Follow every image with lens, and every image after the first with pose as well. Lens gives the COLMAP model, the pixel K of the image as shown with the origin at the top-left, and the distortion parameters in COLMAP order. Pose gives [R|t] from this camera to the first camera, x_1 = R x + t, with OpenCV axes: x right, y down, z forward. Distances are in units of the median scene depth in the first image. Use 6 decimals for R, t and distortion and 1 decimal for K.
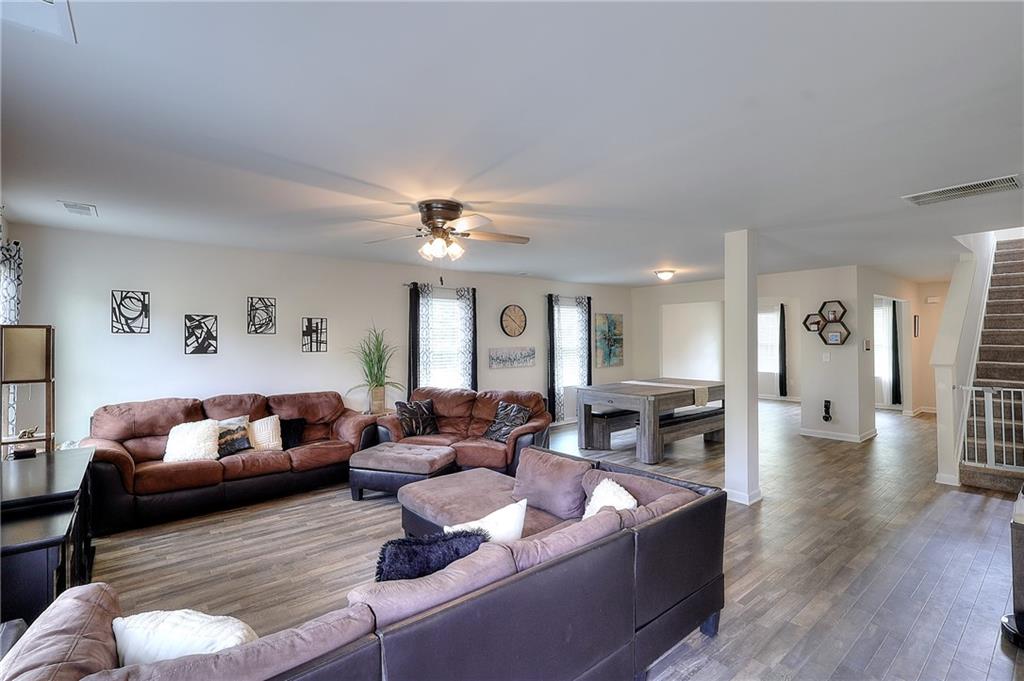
lens RADIAL K [[470.2, 0, 516.7], [0, 470.2, 336.6], [0, 0, 1]] dist [-0.011296, -0.000261]
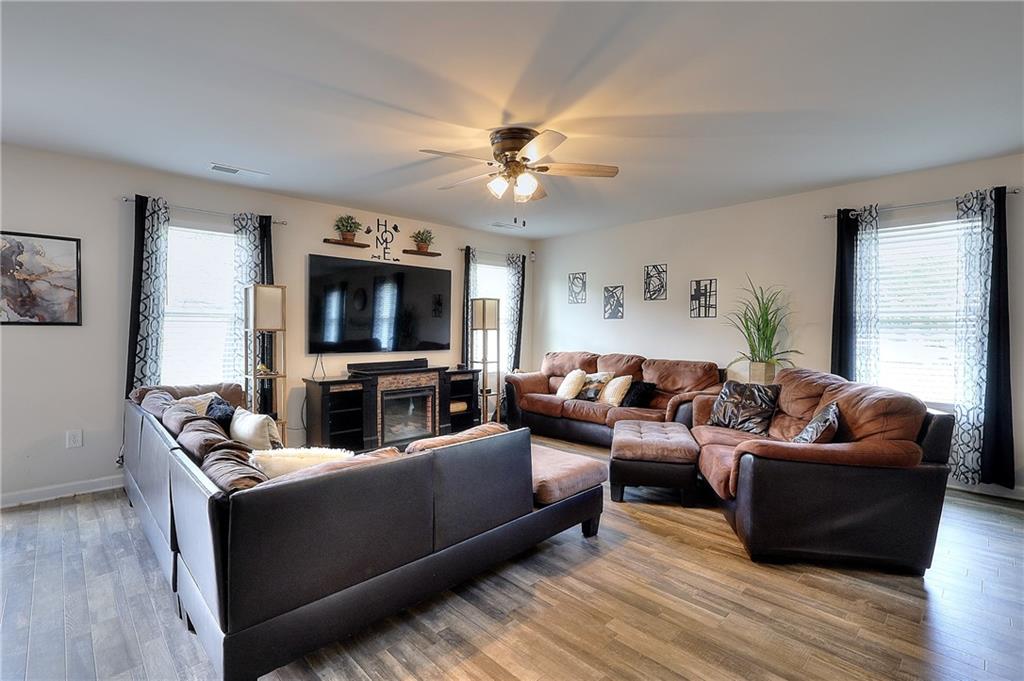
lens RADIAL K [[470.2, 0, 500.3], [0, 470.2, 322.1], [0, 0, 1]] dist [-0.011296, -0.000261]
pose [[0.049930, -0.012201, -0.998678, 0.507615], [-0.001268, 0.999924, -0.012280, 0.059952], [0.998752, 0.001880, 0.049910, 0.643206]]
